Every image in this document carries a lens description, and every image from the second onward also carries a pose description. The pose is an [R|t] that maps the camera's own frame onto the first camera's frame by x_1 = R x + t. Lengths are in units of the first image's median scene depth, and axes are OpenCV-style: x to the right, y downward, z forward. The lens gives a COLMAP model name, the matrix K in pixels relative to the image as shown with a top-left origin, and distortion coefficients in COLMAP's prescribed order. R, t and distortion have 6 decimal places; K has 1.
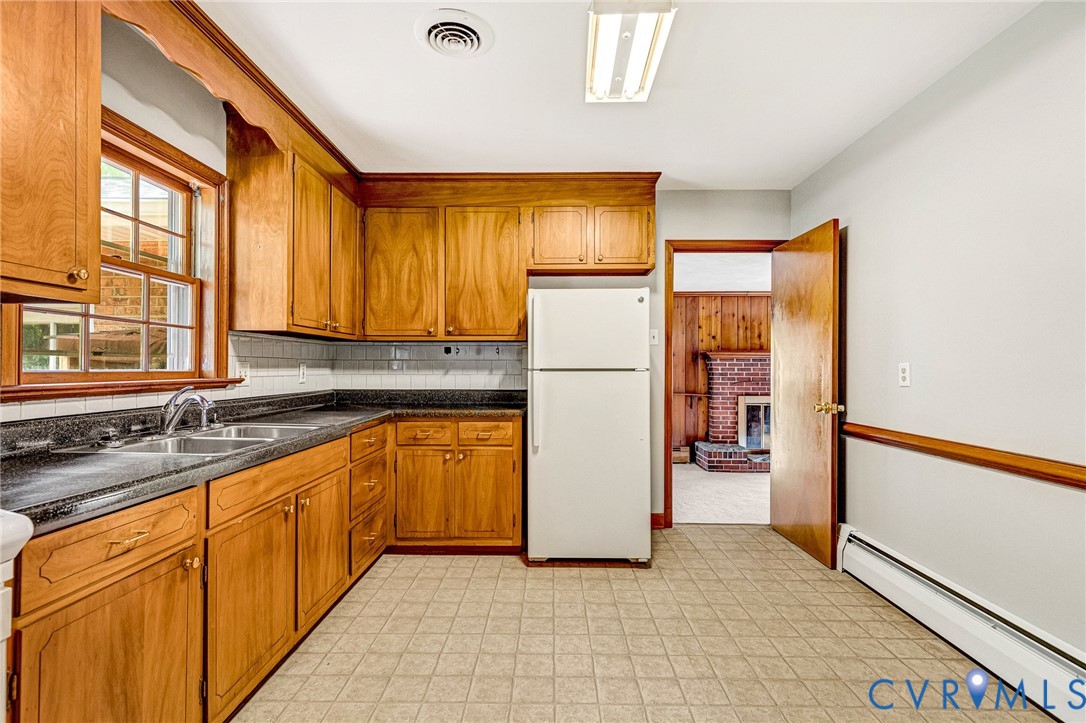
lens RADIAL K [[520.4, 0, 531.4], [0, 520.4, 359.1], [0, 0, 1]] dist [0.001255, -0.000838]
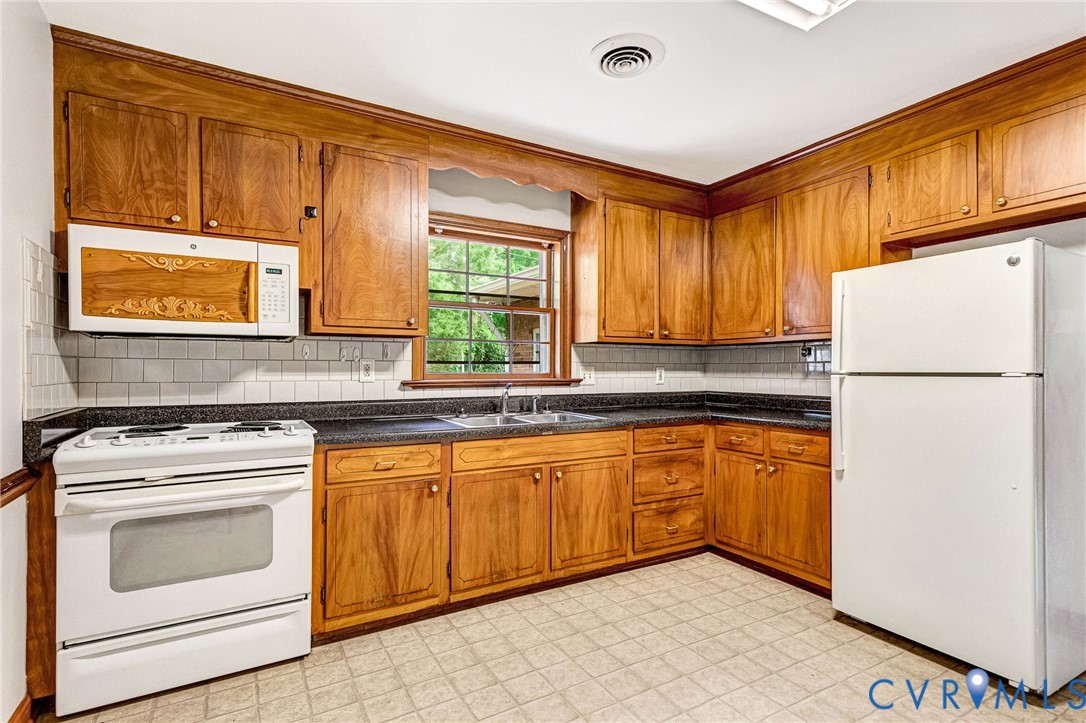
lens RADIAL K [[506.4, 0, 543.0], [0, 506.4, 361.5], [0, 0, 1]] dist [0.004440, -0.000026]
pose [[0.521580, -0.015291, -0.853066, 0.419611], [0.014725, 0.999852, -0.008919, 0.001973], [0.853076, -0.007909, 0.521727, 0.205274]]
